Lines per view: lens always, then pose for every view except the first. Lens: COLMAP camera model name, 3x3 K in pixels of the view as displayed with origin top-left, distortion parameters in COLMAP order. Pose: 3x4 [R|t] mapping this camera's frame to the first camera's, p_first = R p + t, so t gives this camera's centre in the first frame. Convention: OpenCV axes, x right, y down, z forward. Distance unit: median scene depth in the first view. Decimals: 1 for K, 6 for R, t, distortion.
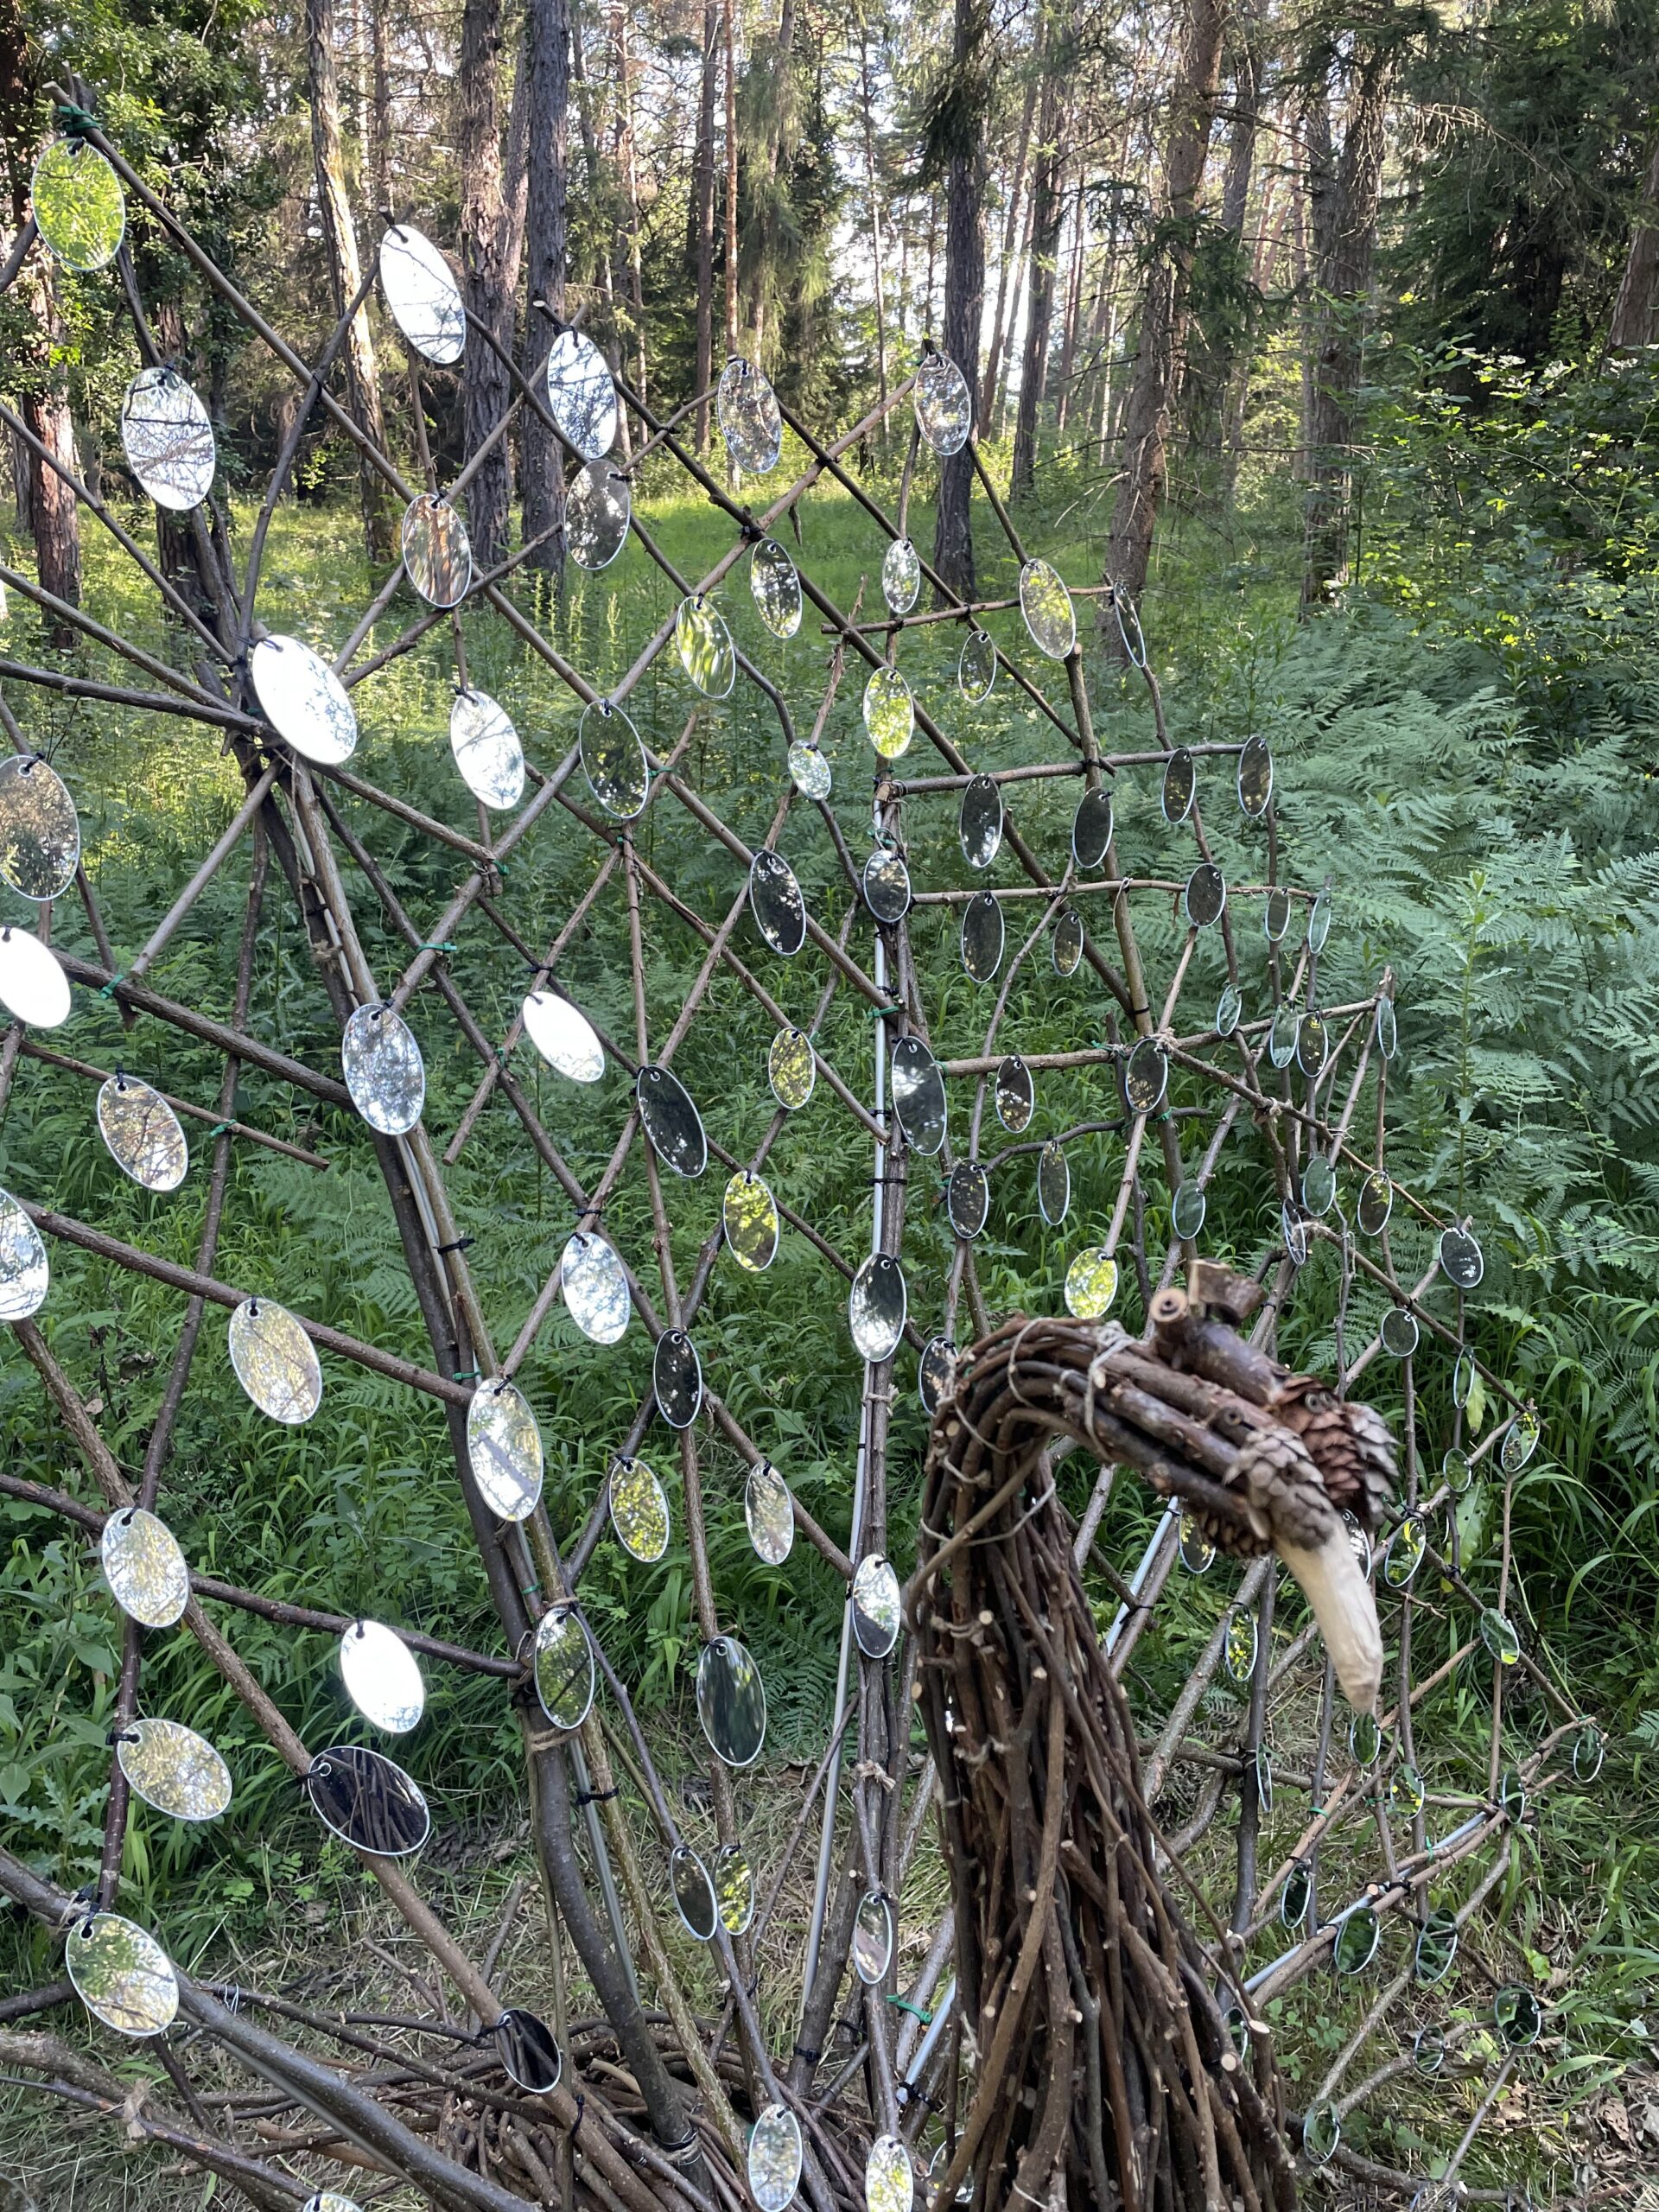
lens RADIAL K [[1683.3, 0, 822.6], [0, 1683.3, 1128.0], [0, 0, 1]] dist [0.031811, -0.047583]
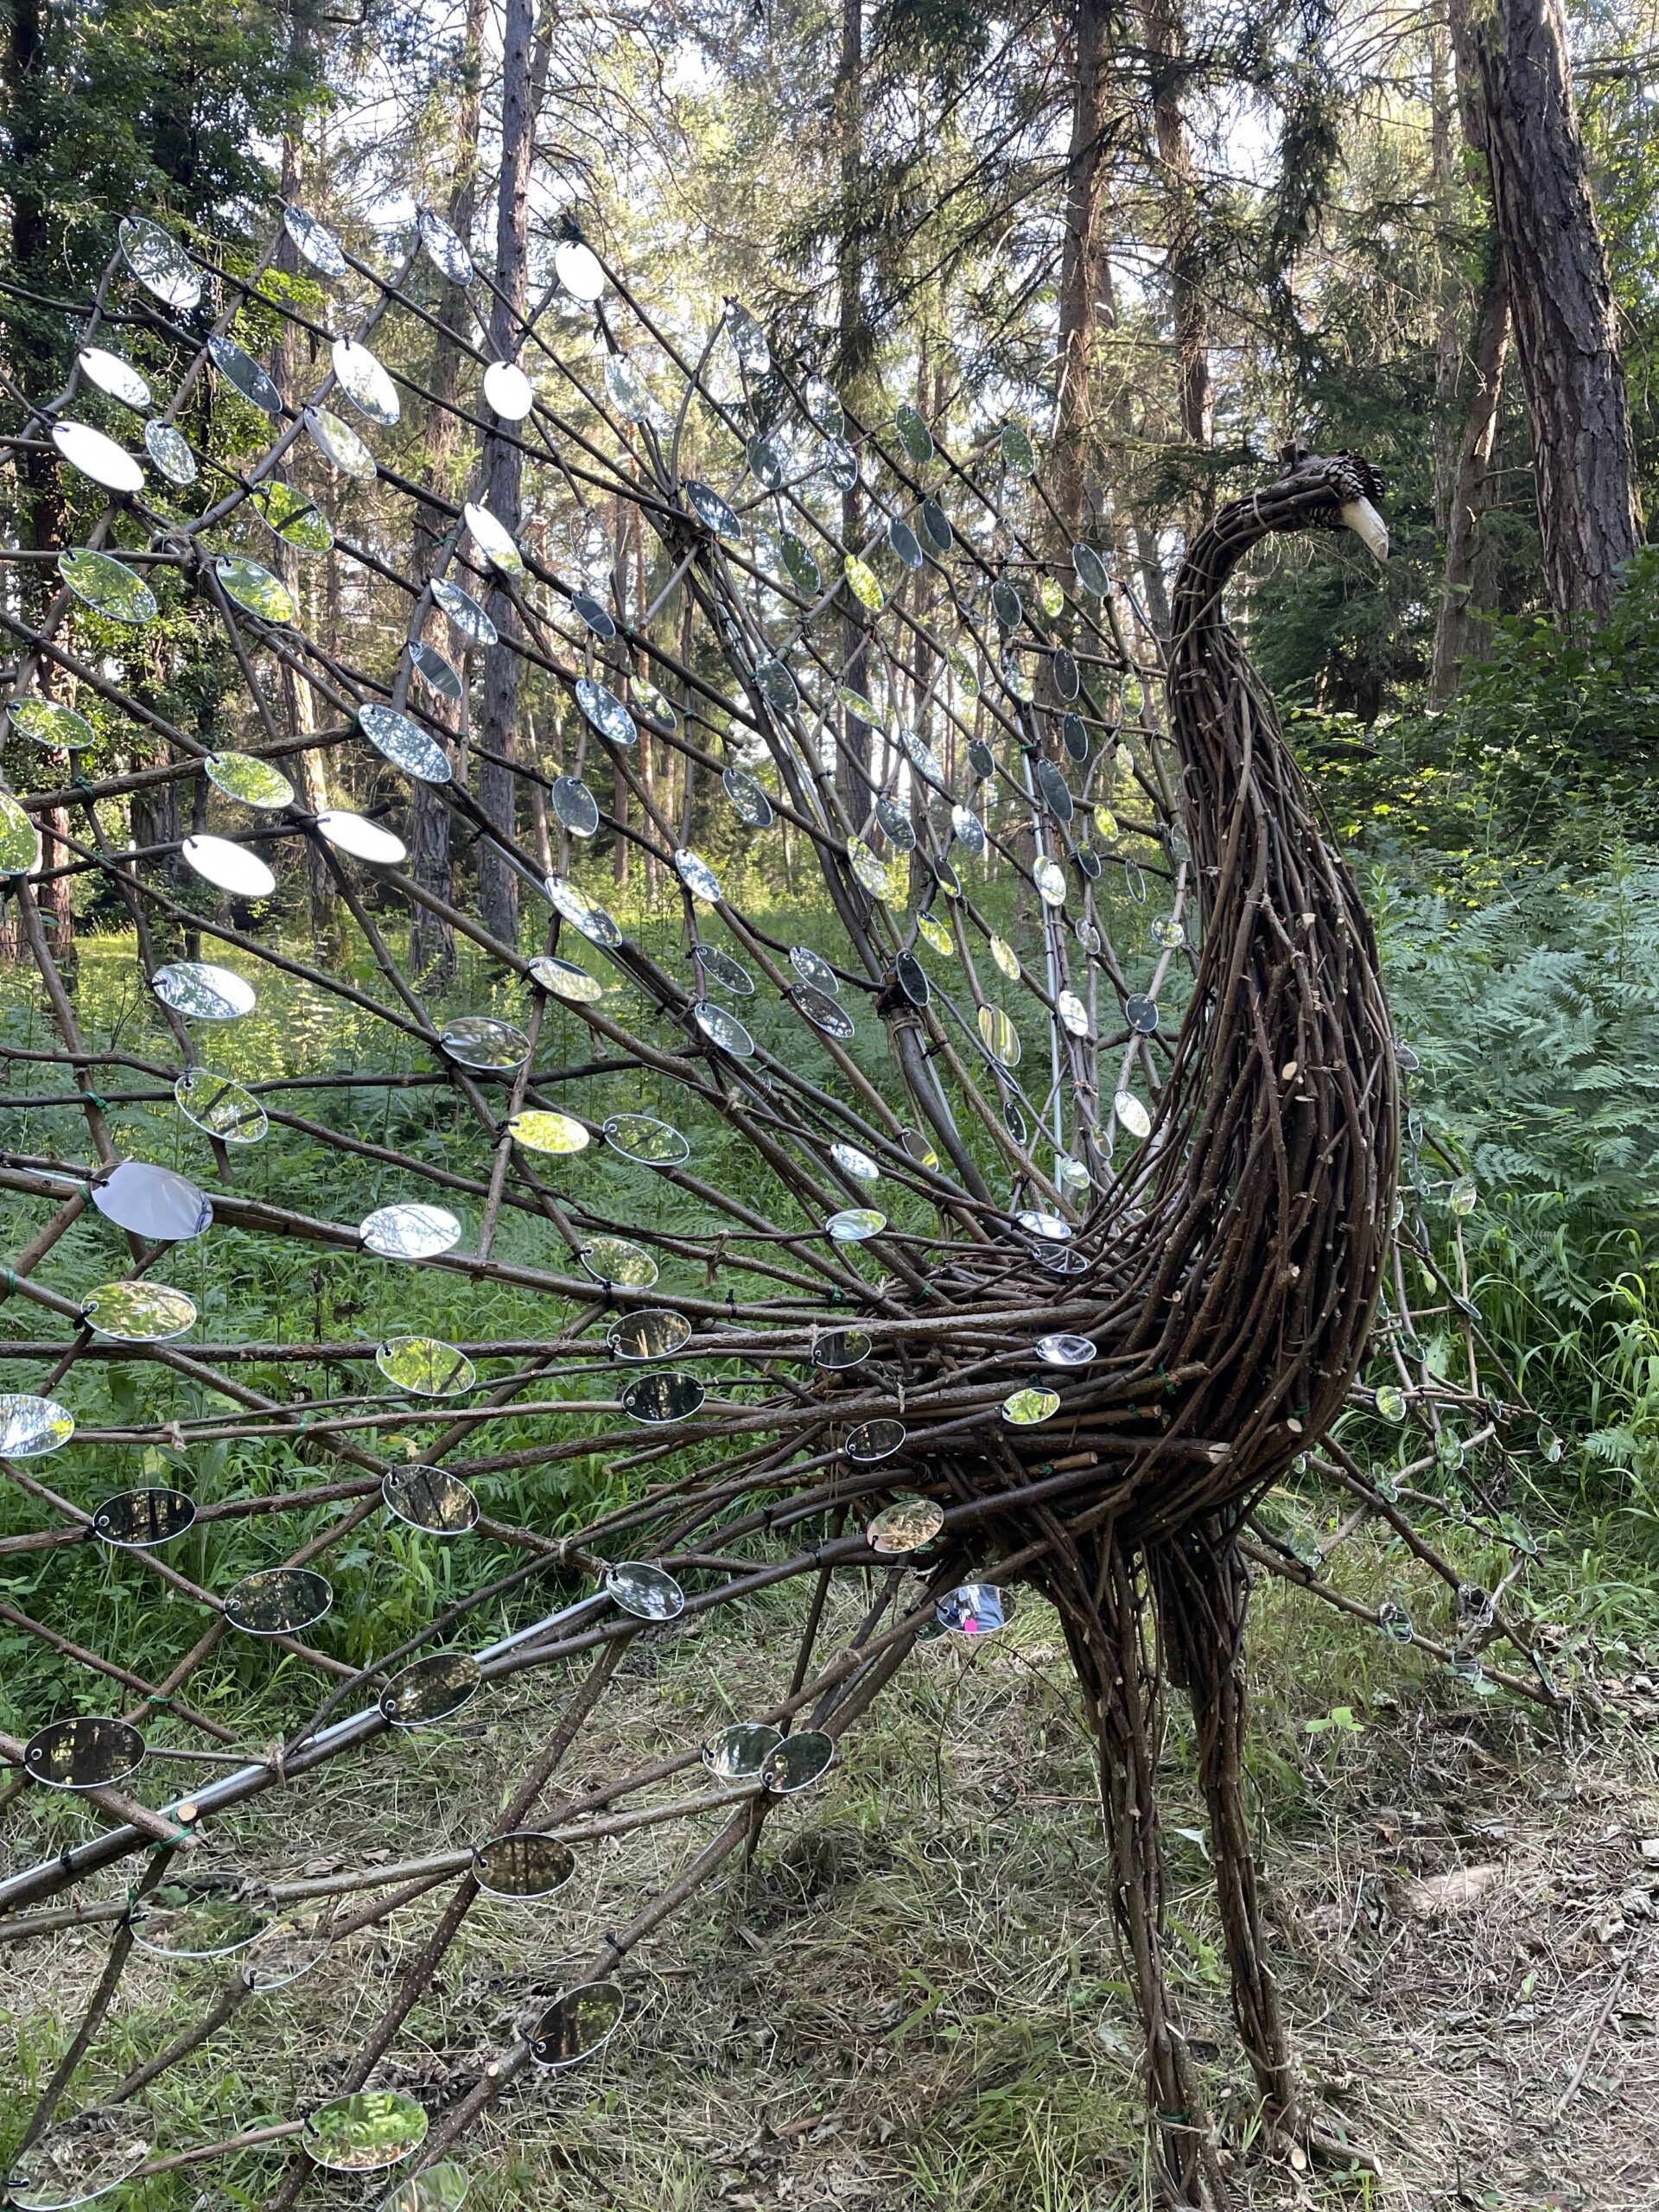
lens RADIAL K [[1682.1, 0, 829.5], [0, 1682.1, 1106.0], [0, 0, 1]] dist [0.072440, -0.083200]
pose [[0.997554, -0.035498, 0.060213, -0.023198], [0.049695, 0.965973, -0.253824, 0.058164], [-0.049154, 0.256195, 0.965375, -0.041378]]
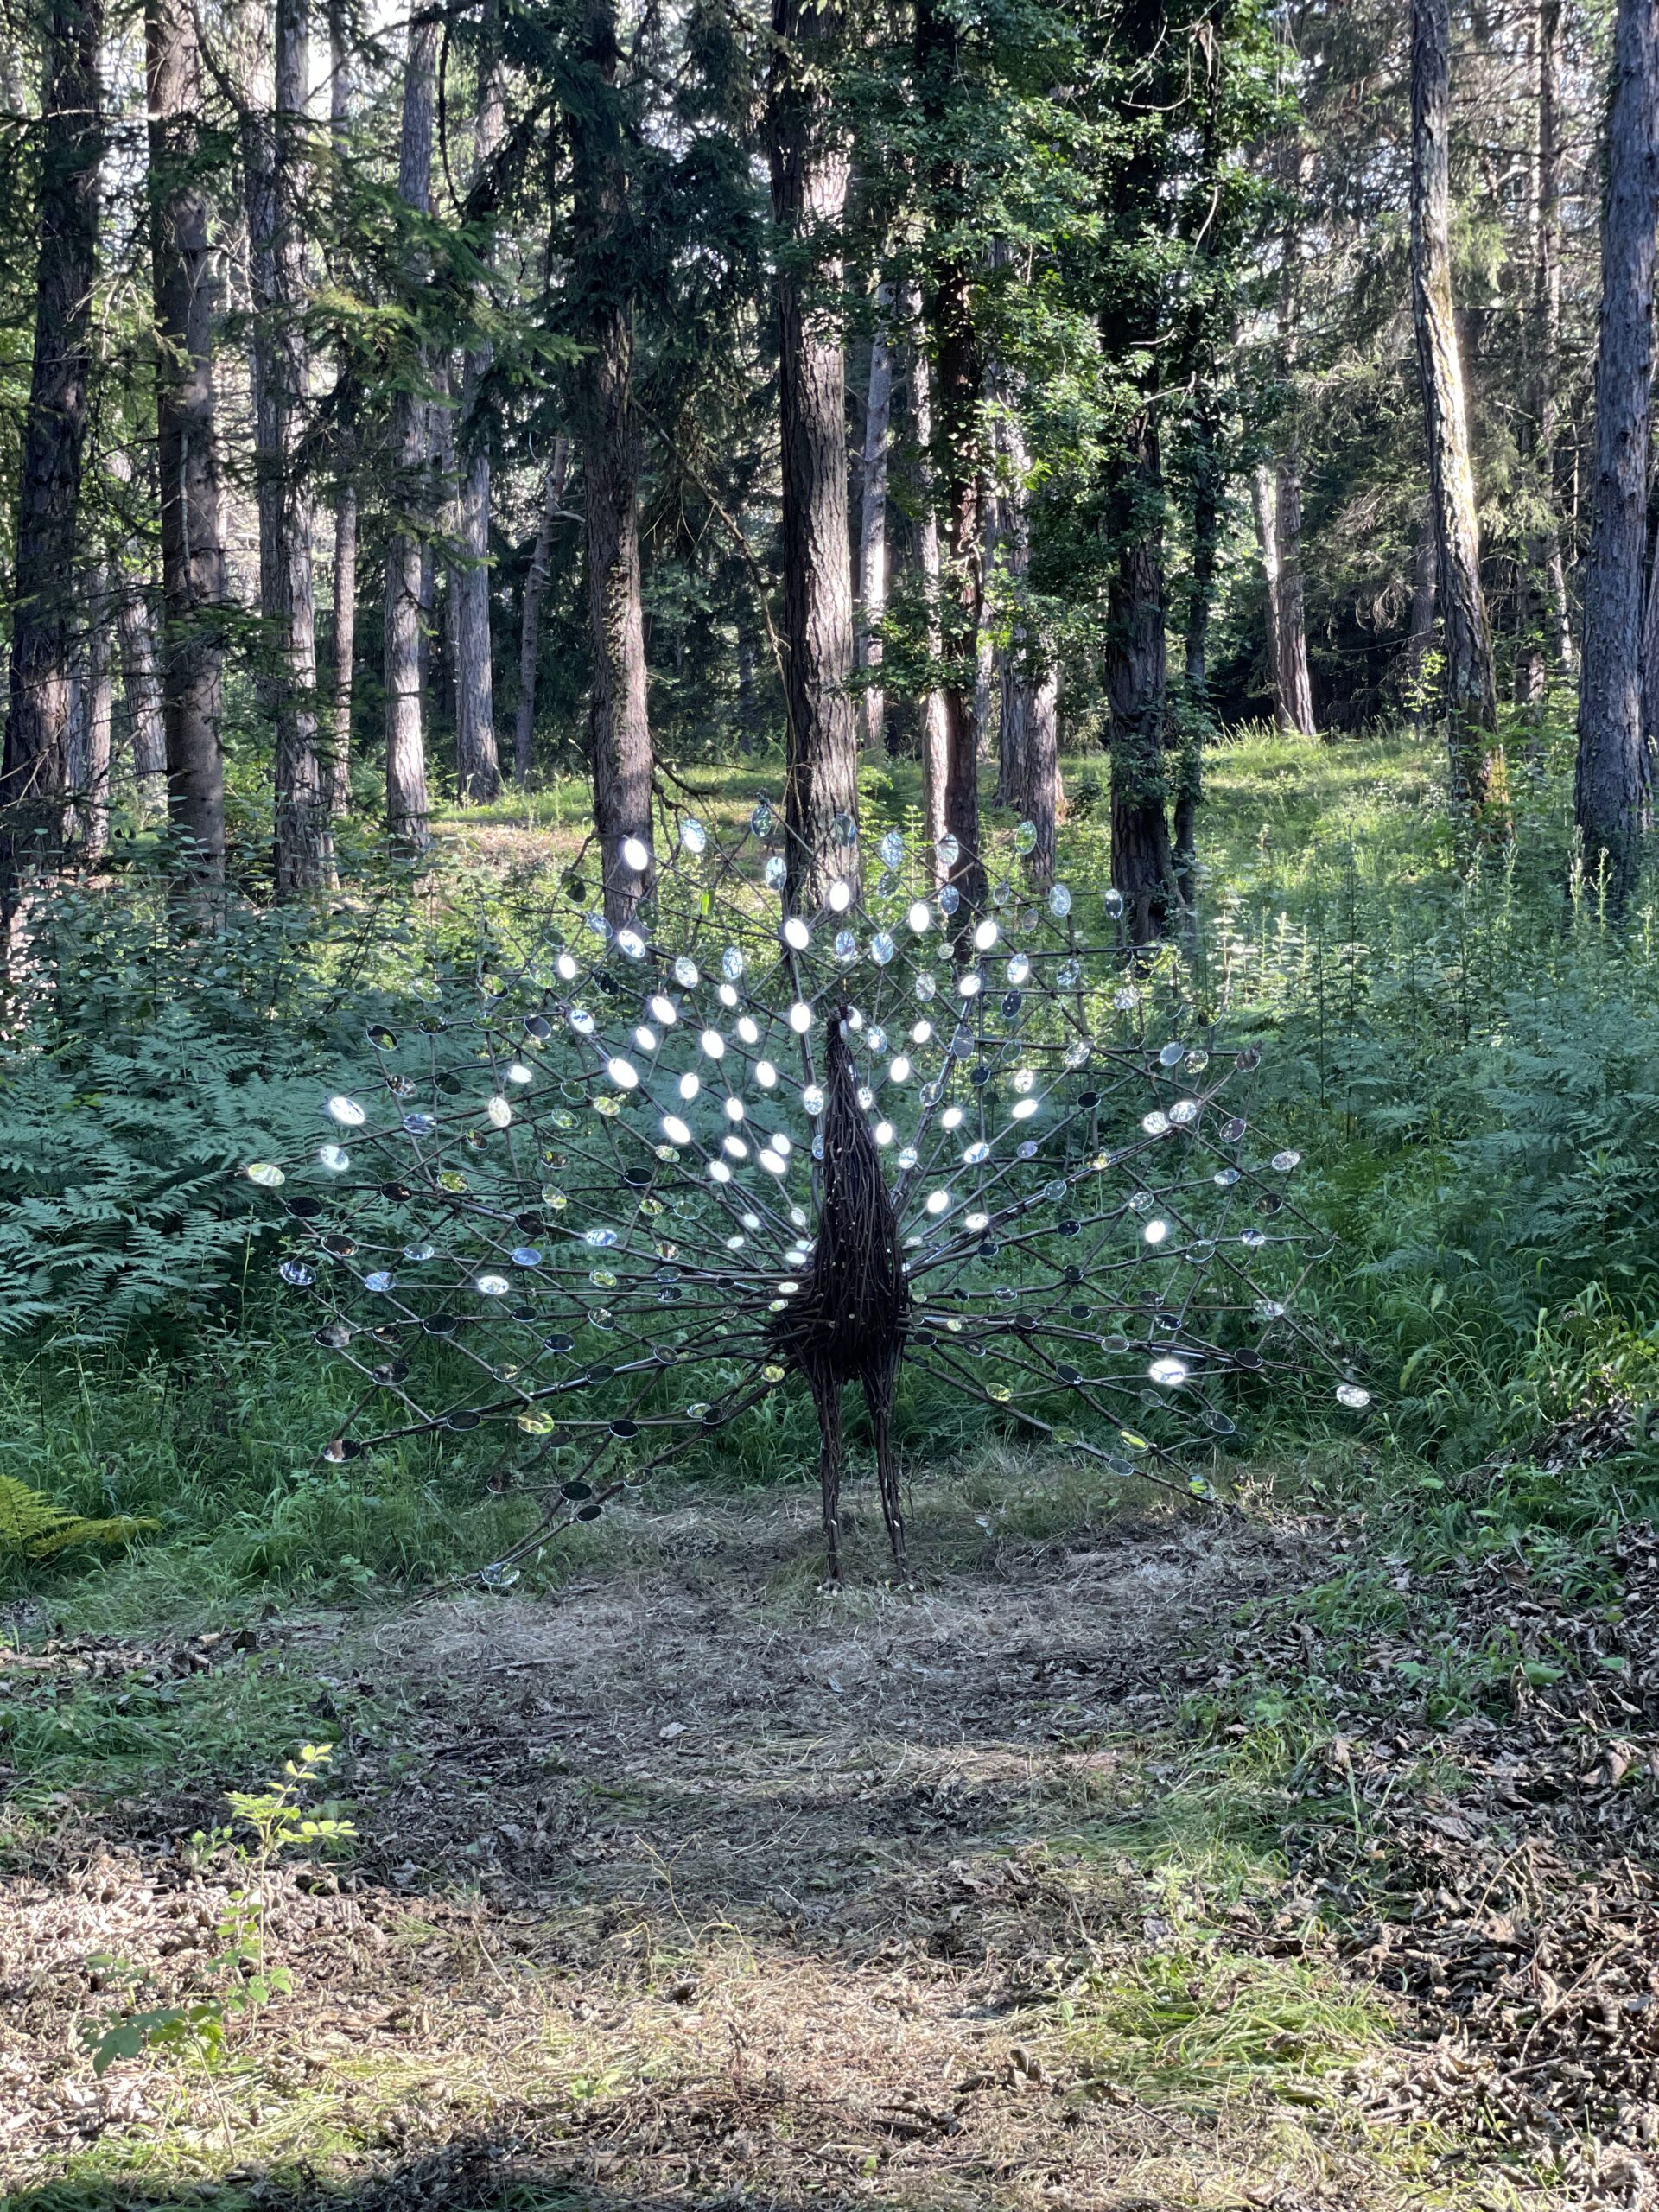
lens RADIAL K [[3347.9, 0, 843.9], [0, 3347.9, 1103.6], [0, 0, 1]] dist [0.060511, 0.056488]
pose [[0.881275, -0.015552, -0.472349, 0.258448], [-0.092734, 0.974339, -0.205096, 0.128573], [0.463417, 0.224549, 0.857218, -0.414735]]
